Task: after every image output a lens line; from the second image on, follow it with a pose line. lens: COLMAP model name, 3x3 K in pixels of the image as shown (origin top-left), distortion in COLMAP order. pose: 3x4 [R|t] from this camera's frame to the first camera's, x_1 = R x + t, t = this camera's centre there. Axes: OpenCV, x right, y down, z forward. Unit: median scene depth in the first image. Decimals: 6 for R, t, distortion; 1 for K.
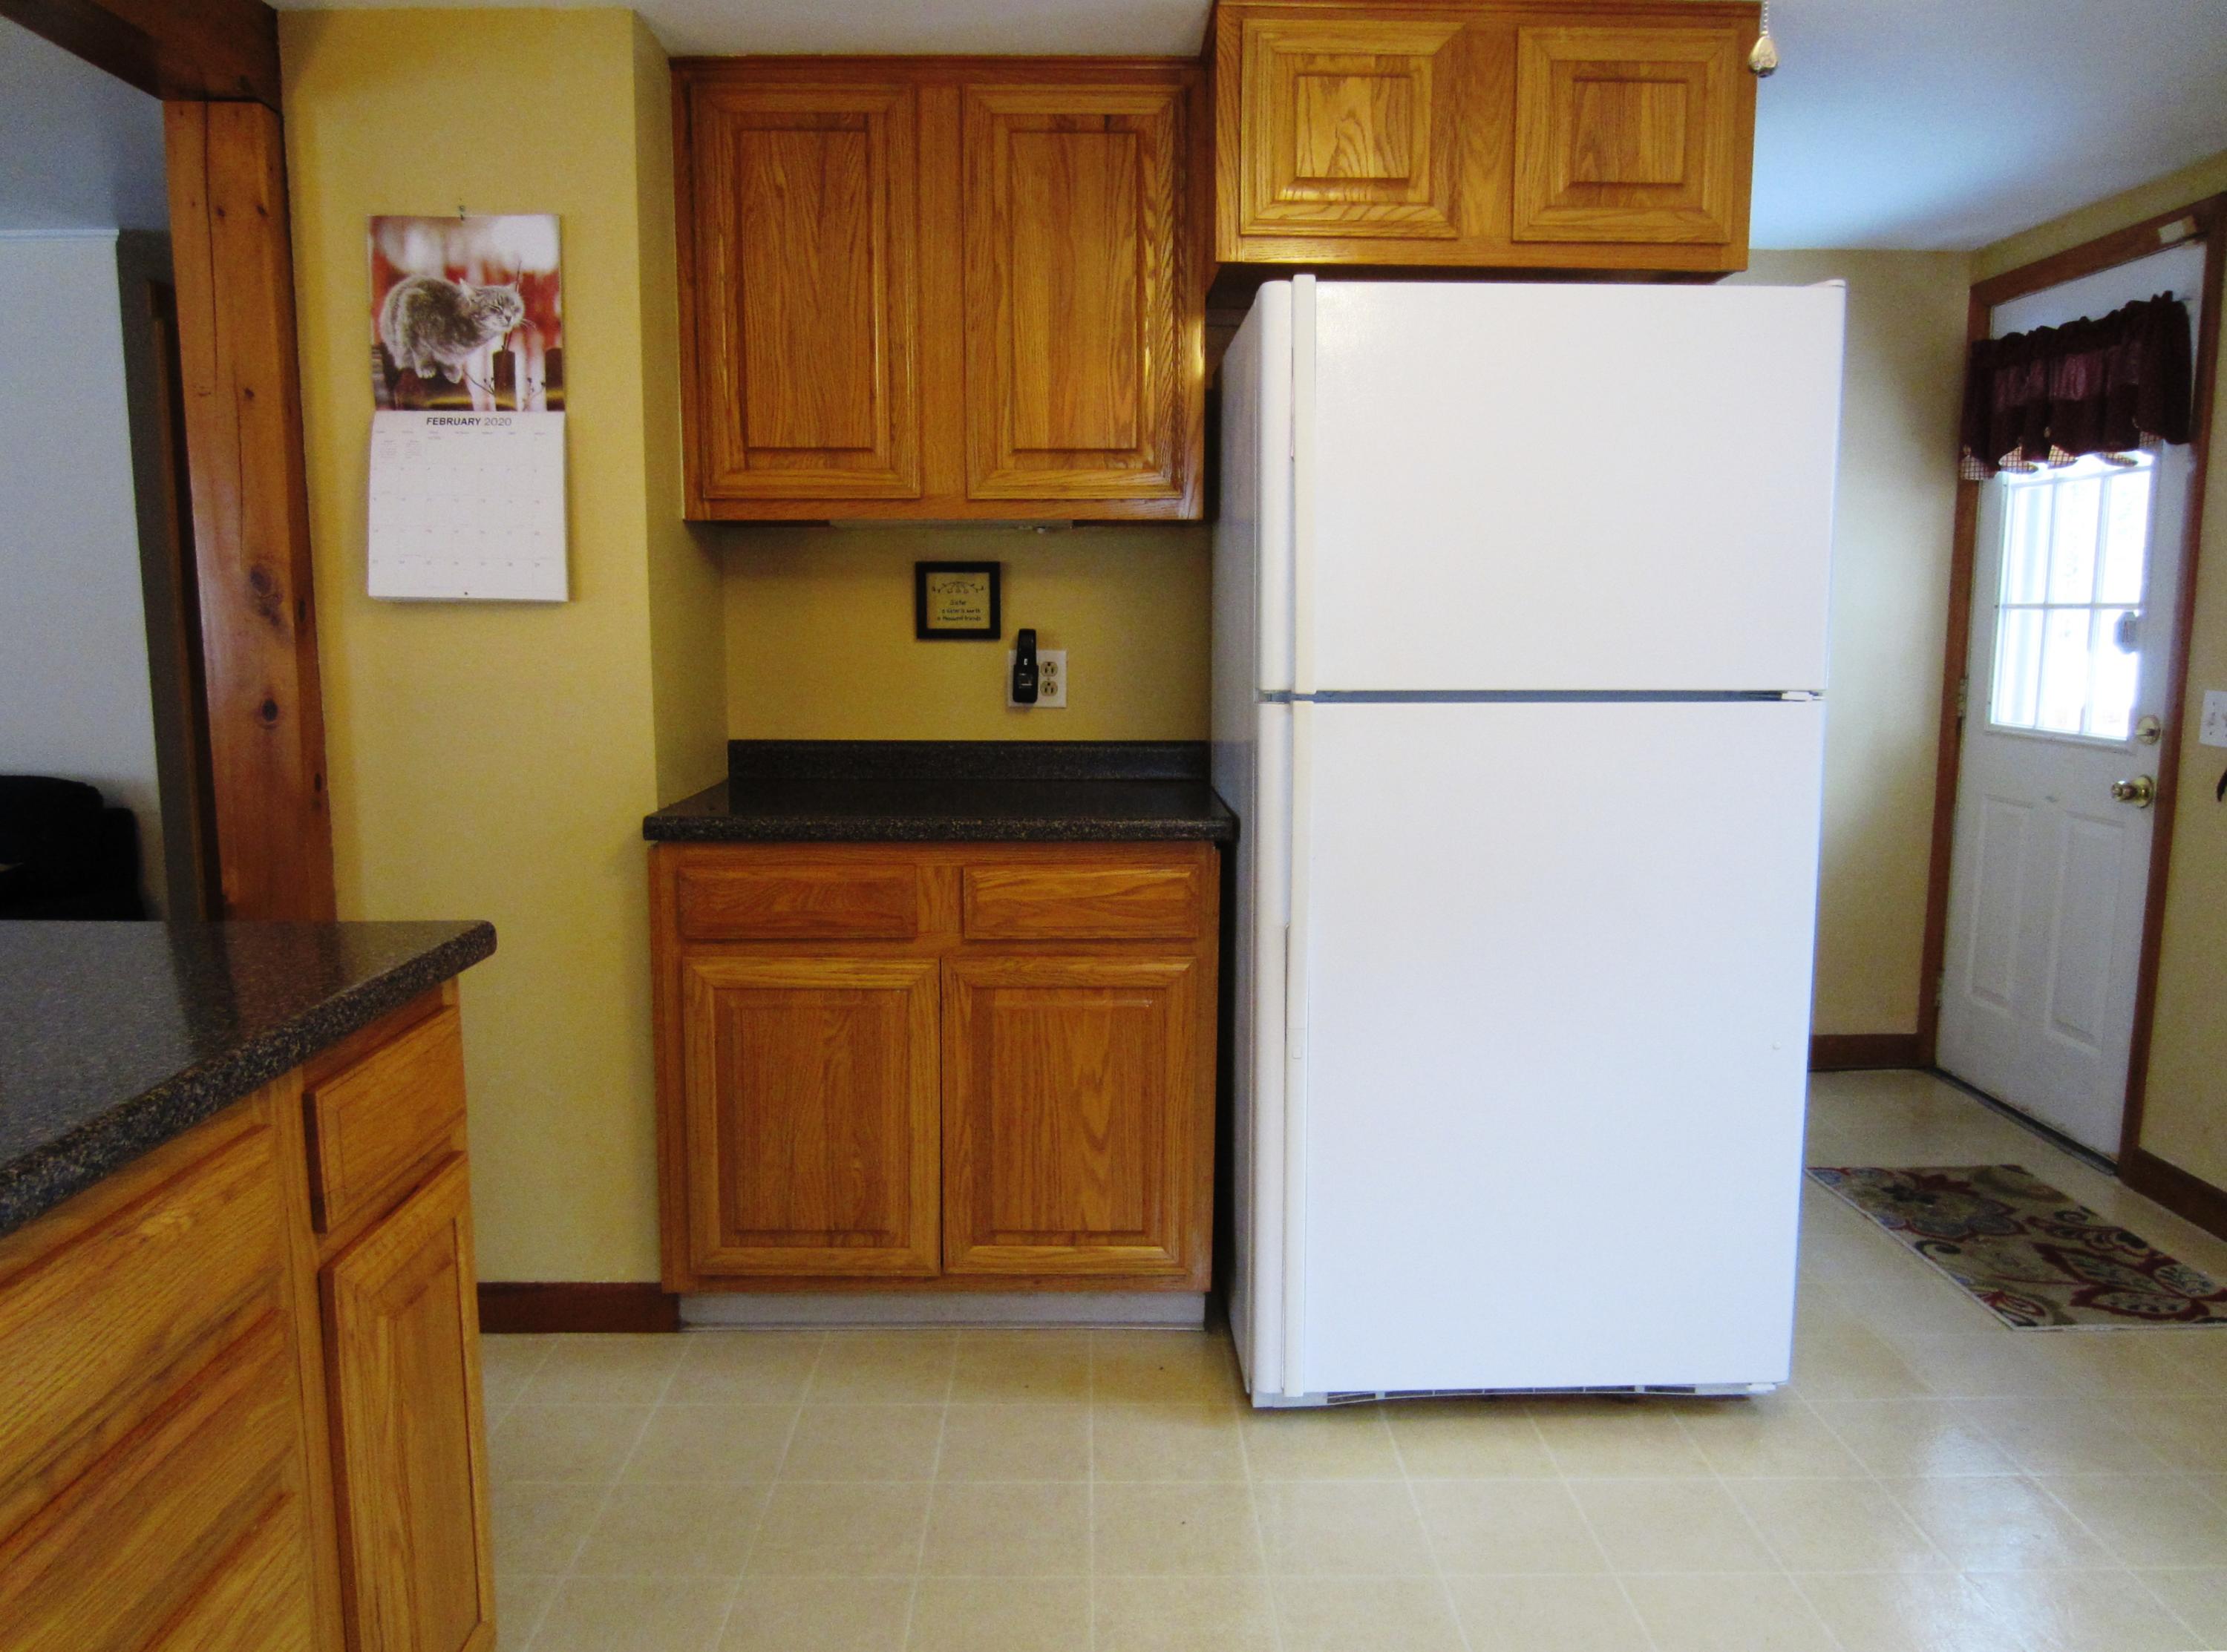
lens RADIAL K [[1582.4, 0, 1113.5], [0, 1582.4, 826.0], [0, 0, 1]] dist [-0.010100, -0.003294]
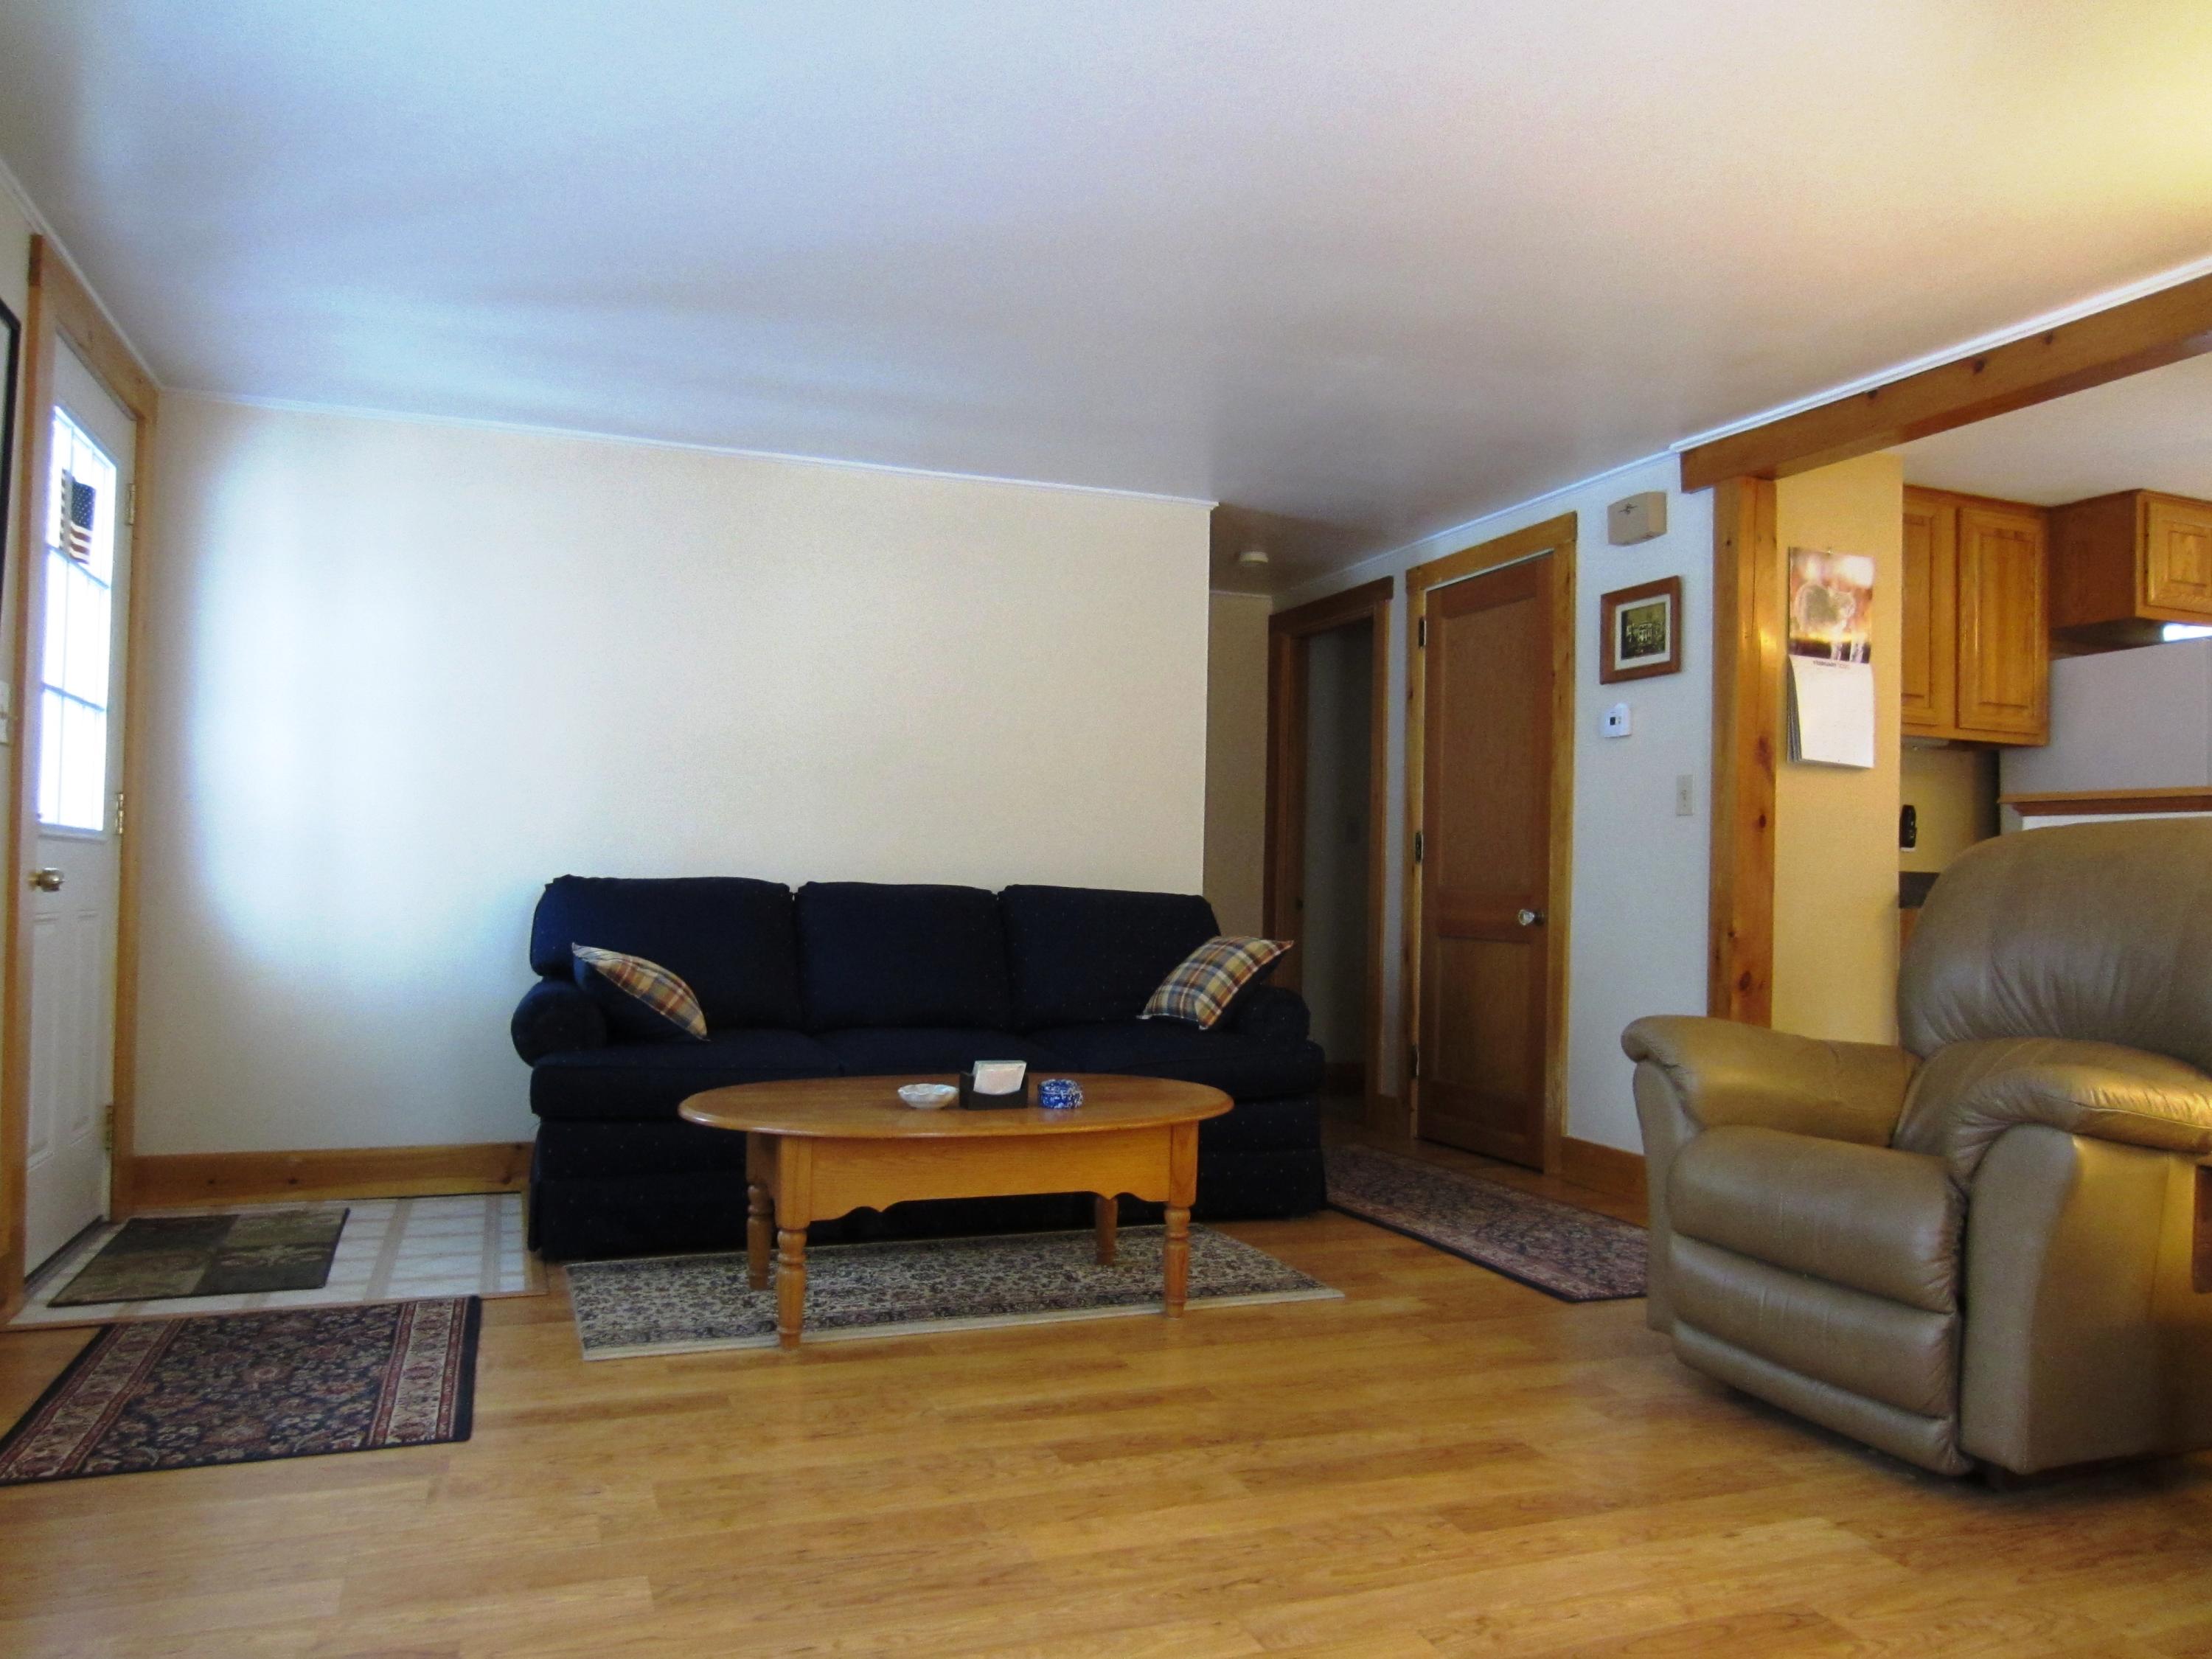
lens RADIAL K [[1574.0, 0, 1106.0], [0, 1574.0, 829.5], [0, 0, 1]] dist [-0.030110, 0.011271]
pose [[0.938141, 0.038552, 0.344100, -1.761238], [0.020066, 0.986059, -0.165182, 0.194116], [-0.345671, 0.161869, 0.924289, -0.294453]]
